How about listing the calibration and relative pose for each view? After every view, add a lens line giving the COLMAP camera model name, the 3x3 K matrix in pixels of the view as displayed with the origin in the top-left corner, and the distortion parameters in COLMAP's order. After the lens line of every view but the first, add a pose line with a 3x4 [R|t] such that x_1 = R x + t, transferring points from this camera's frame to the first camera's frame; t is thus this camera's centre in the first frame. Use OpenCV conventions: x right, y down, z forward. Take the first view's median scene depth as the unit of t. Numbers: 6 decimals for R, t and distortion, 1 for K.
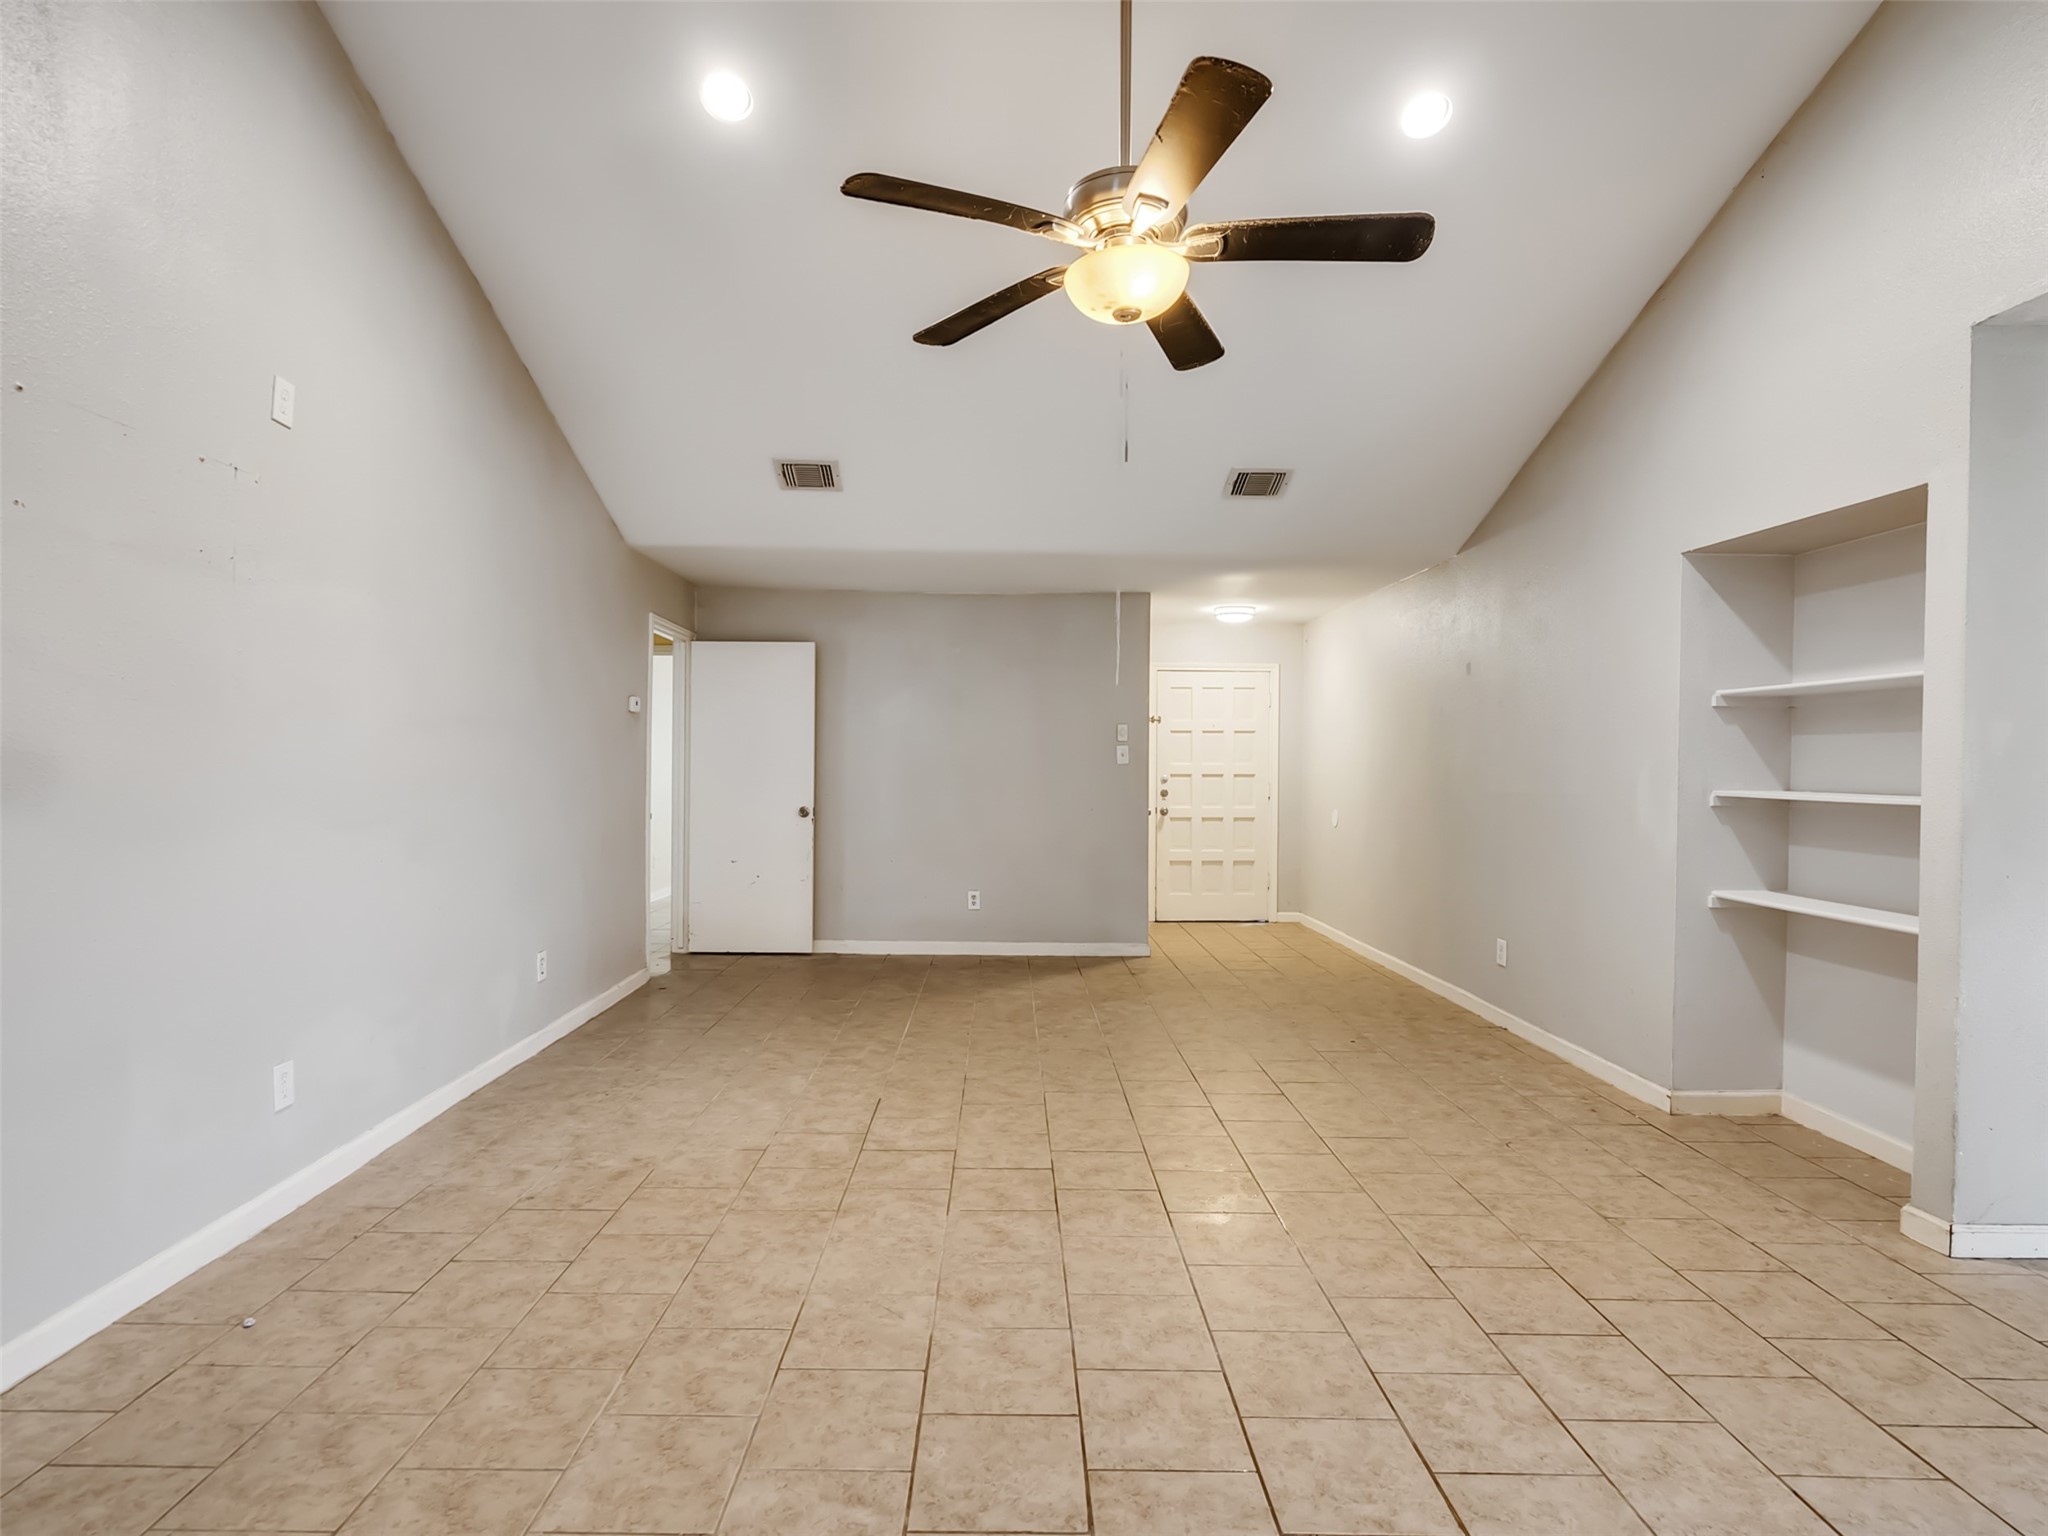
lens RADIAL K [[1046.5, 0, 1005.5], [0, 1046.5, 758.7], [0, 0, 1]] dist [-0.007601, 0.004918]
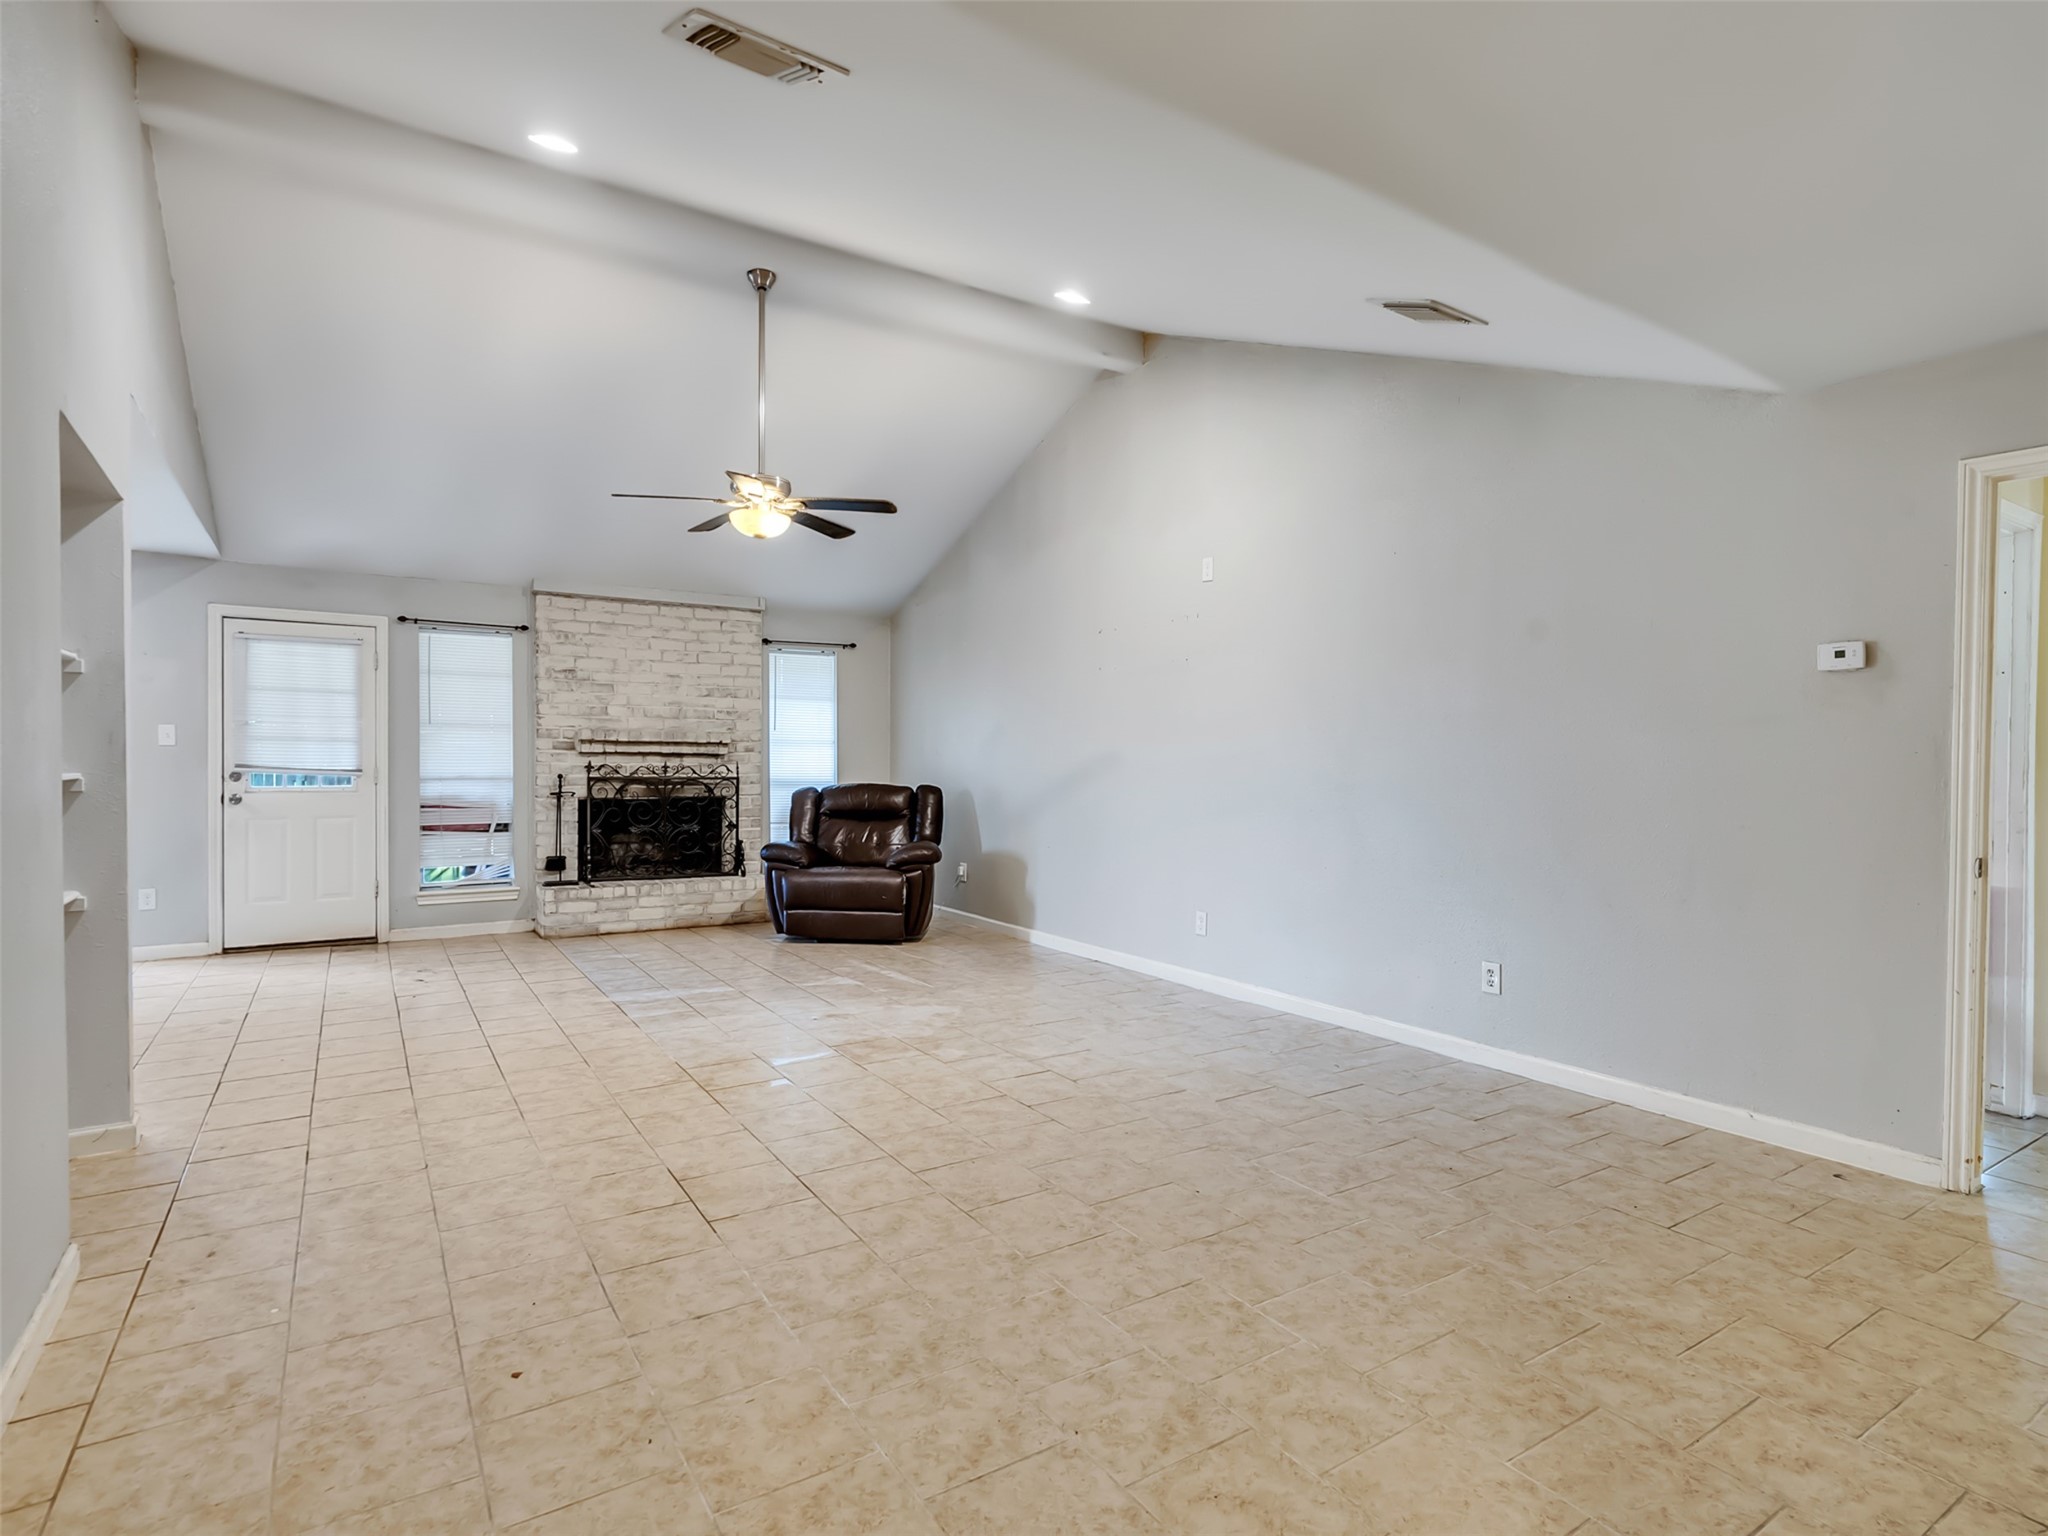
lens RADIAL K [[1046.5, 0, 1003.5], [0, 1046.5, 765.6], [0, 0, 1]] dist [-0.007601, 0.004918]
pose [[-0.847170, -0.007739, -0.531266, 0.567004], [-0.009494, 0.999955, 0.000573, 0.019551], [0.531237, 0.005530, -0.847205, 2.126005]]
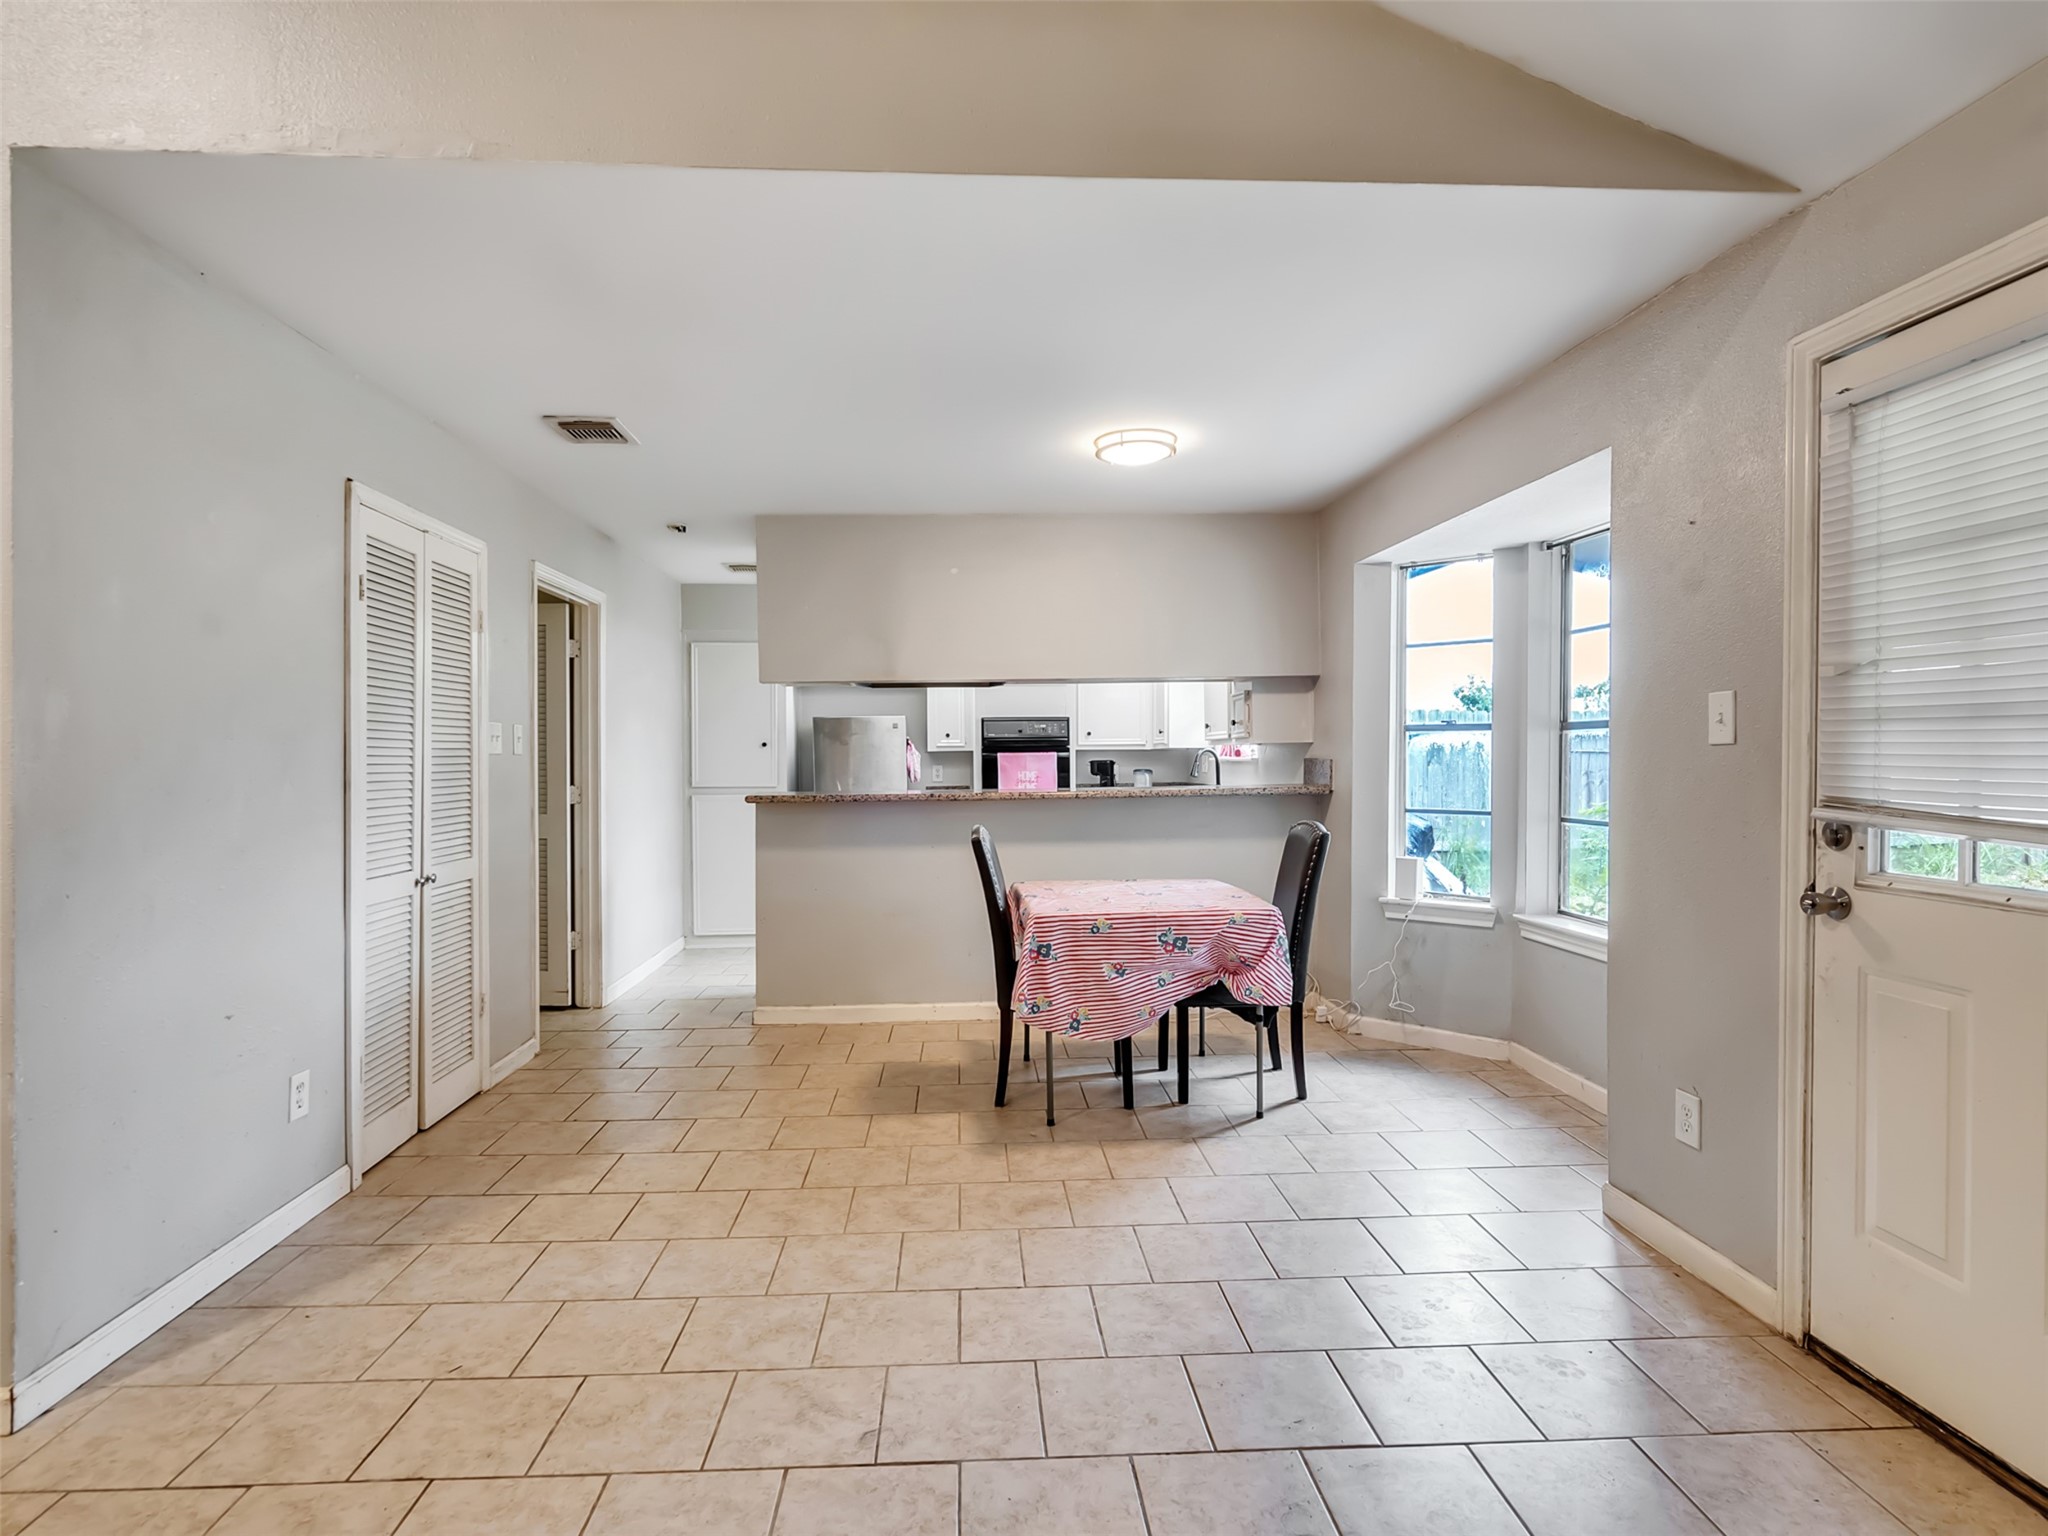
lens RADIAL K [[1046.5, 0, 1001.4], [0, 1046.5, 772.0], [0, 0, 1]] dist [-0.007601, 0.004918]
pose [[-0.043789, -0.021504, 0.998809, 0.133469], [-0.001095, 0.999769, 0.021477, 0.002767], [-0.999040, -0.000153, -0.043803, 0.284750]]
